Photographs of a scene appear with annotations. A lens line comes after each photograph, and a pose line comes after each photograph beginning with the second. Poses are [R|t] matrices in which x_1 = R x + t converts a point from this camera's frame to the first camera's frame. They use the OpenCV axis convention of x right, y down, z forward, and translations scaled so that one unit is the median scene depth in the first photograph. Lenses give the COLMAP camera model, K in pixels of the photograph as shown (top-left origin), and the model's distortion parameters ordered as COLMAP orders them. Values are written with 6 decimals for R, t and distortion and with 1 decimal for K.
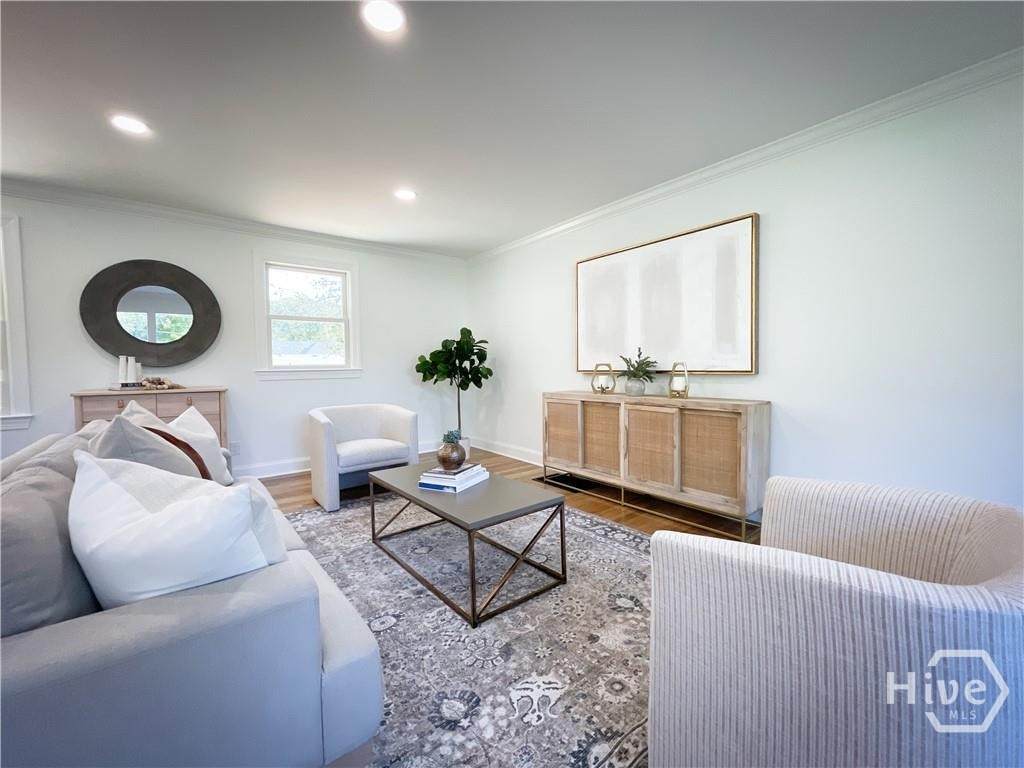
lens RADIAL K [[412.1, 0, 512.0], [0, 412.1, 384.0], [0, 0, 1]] dist [0.001357, -0.000069]
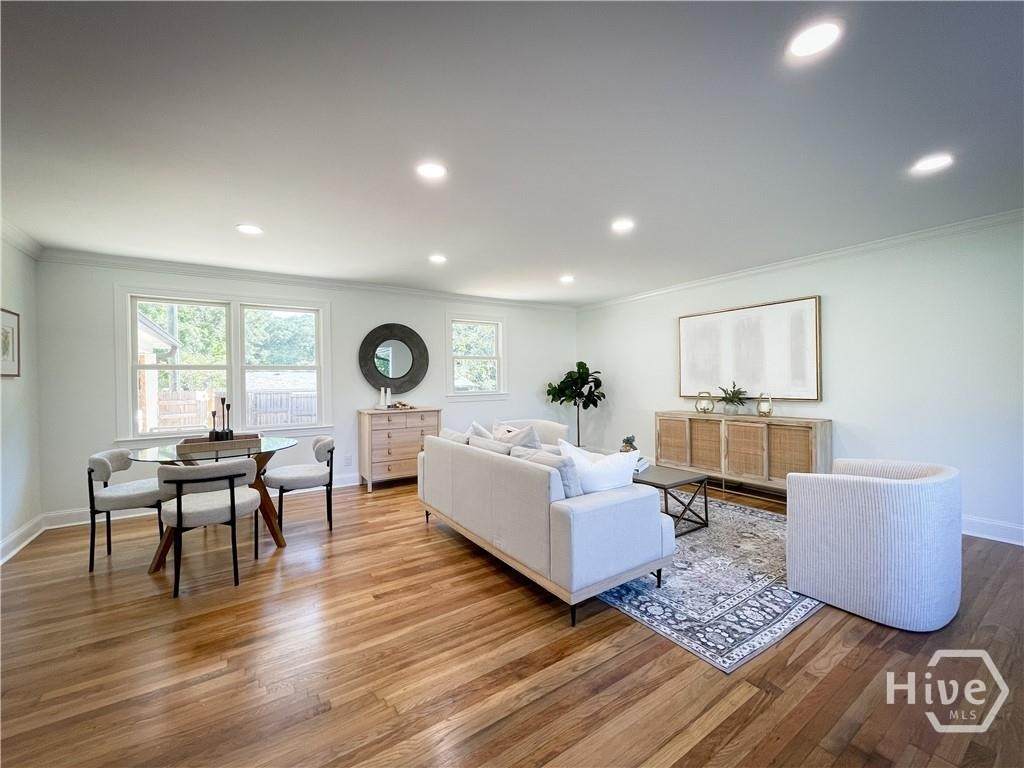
lens RADIAL K [[415.1, 0, 512.0], [0, 415.1, 384.0], [0, 0, 1]] dist [-0.002946, -0.000172]
pose [[0.996488, -0.001546, -0.083723, -0.341120], [-0.001361, 0.999398, -0.034655, -0.028417], [0.083727, 0.034647, 0.995886, -0.508476]]
